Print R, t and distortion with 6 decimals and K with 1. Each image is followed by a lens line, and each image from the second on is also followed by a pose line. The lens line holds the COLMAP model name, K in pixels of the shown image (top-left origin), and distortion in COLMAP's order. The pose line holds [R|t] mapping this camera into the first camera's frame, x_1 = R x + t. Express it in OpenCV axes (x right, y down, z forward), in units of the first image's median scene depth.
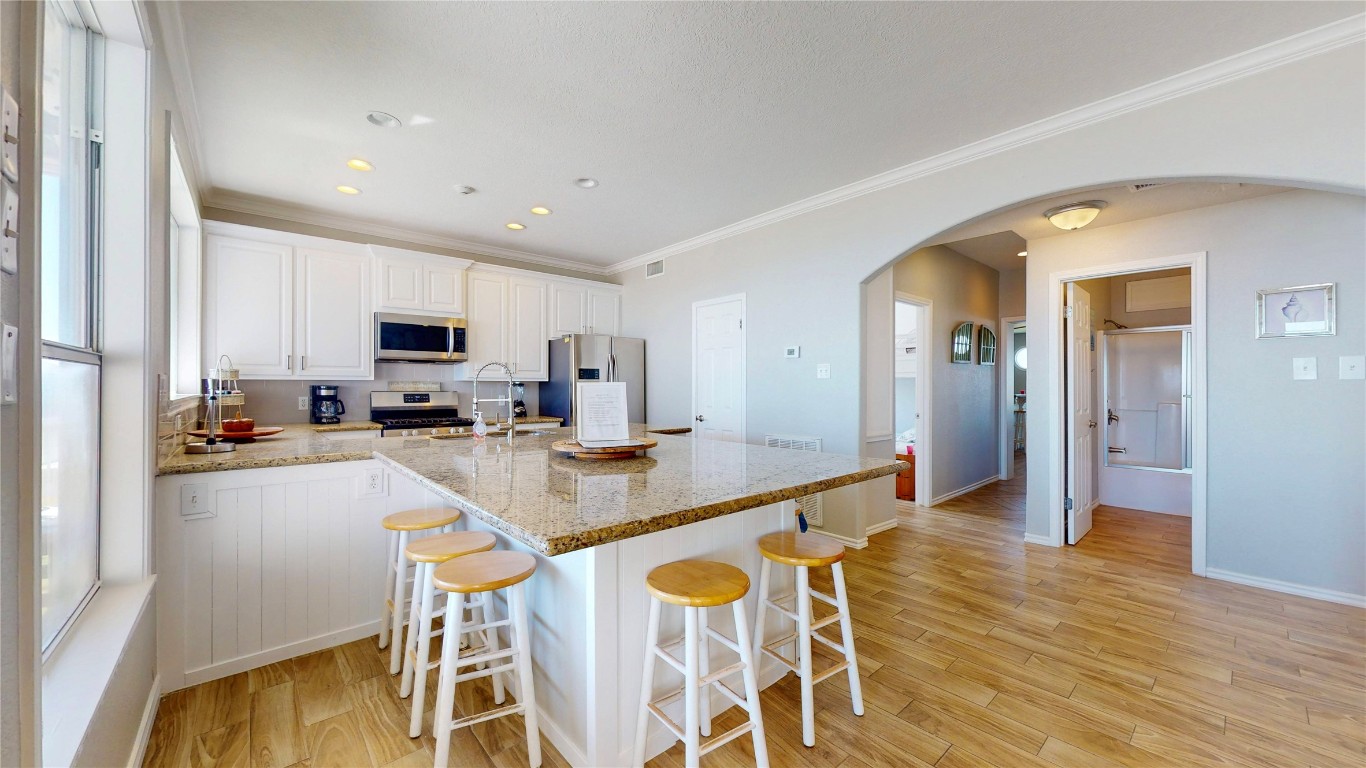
lens RADIAL K [[509.1, 0, 683.0], [0, 509.1, 384.0], [0, 0, 1]] dist [0.006943, 0.000132]
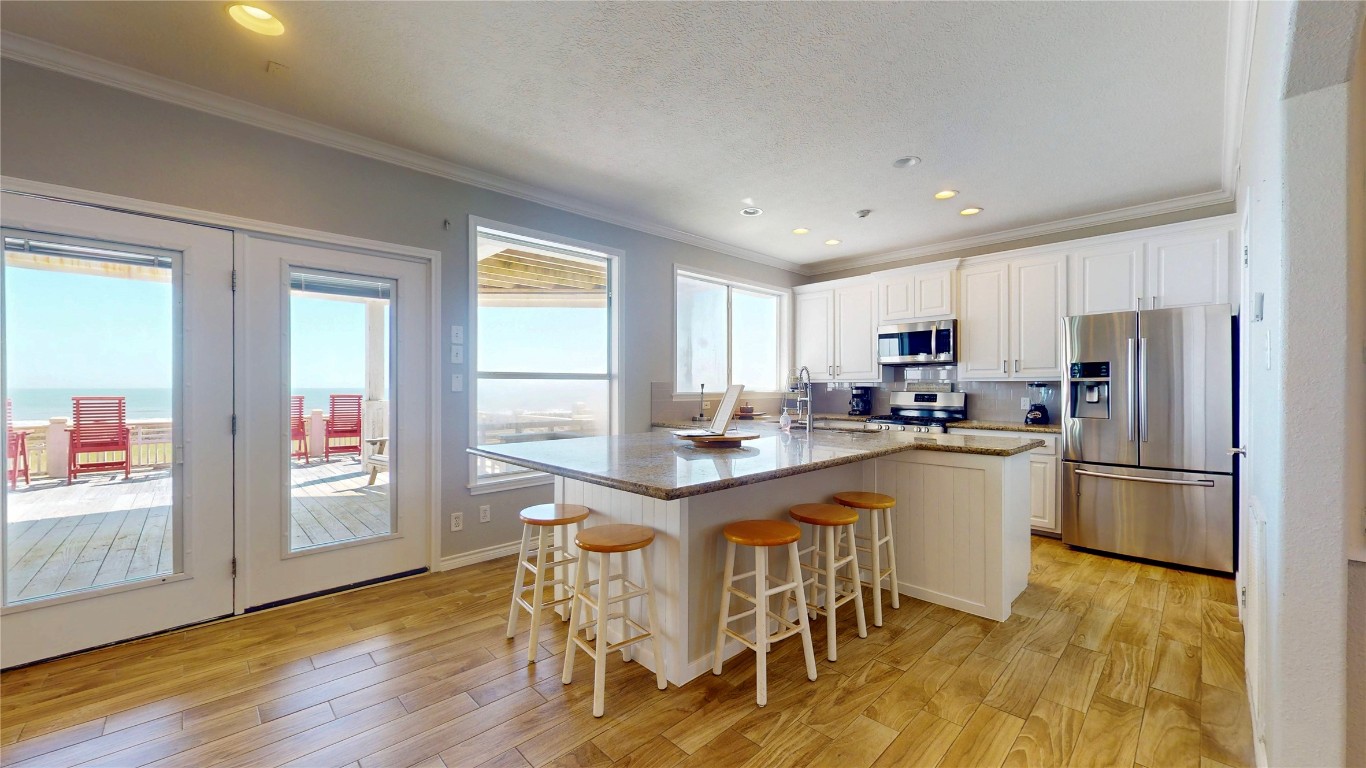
lens RADIAL K [[509.1, 0, 683.0], [0, 509.1, 384.0], [0, 0, 1]] dist [0.006943, 0.000132]
pose [[0.057095, -0.006593, -0.998347, 0.539547], [0.003195, 0.999974, -0.006421, 0.003238], [0.998364, -0.002823, 0.057114, 0.420881]]
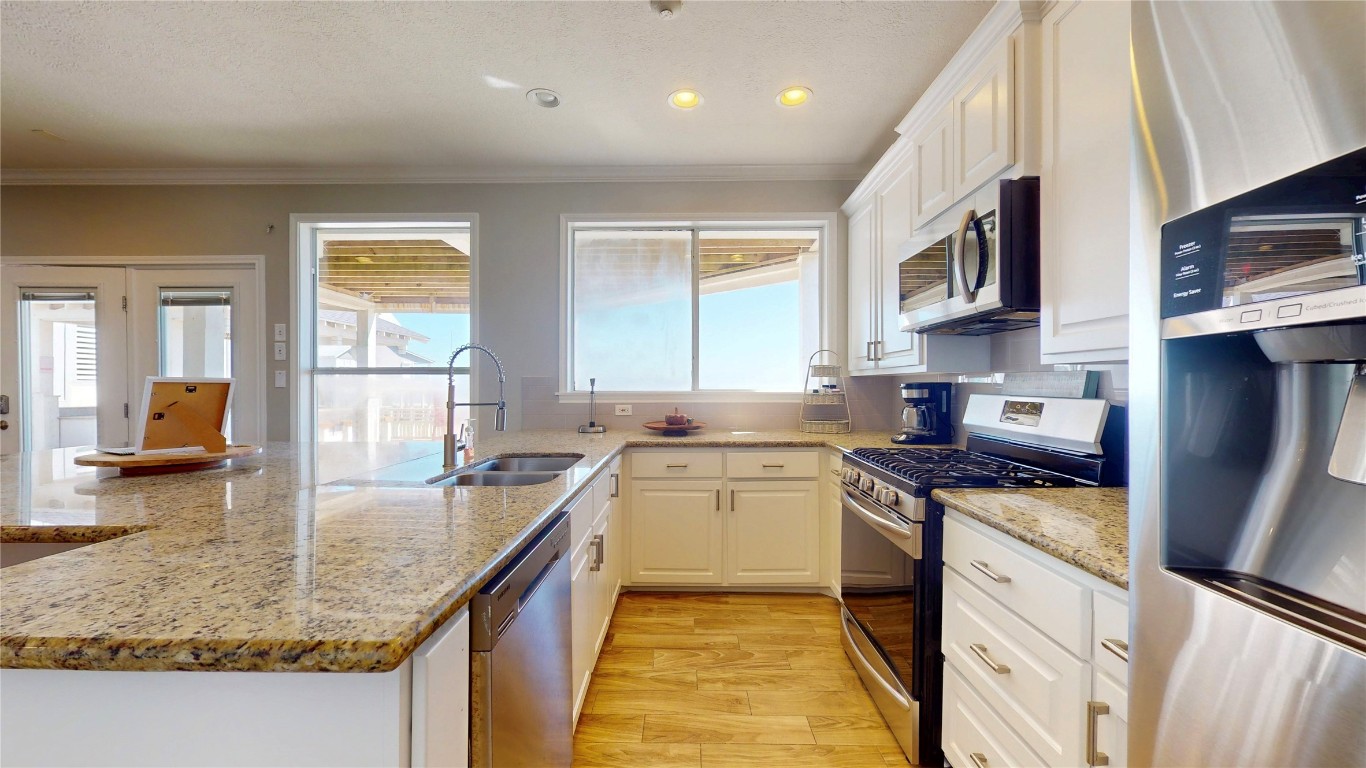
lens RADIAL K [[509.1, 0, 683.0], [0, 509.1, 384.0], [0, 0, 1]] dist [0.006943, 0.000132]
pose [[-0.671816, -0.003204, -0.740711, -0.038991], [0.000135, 0.999990, -0.004448, 0.006858], [0.740718, -0.003088, -0.671809, 1.081917]]
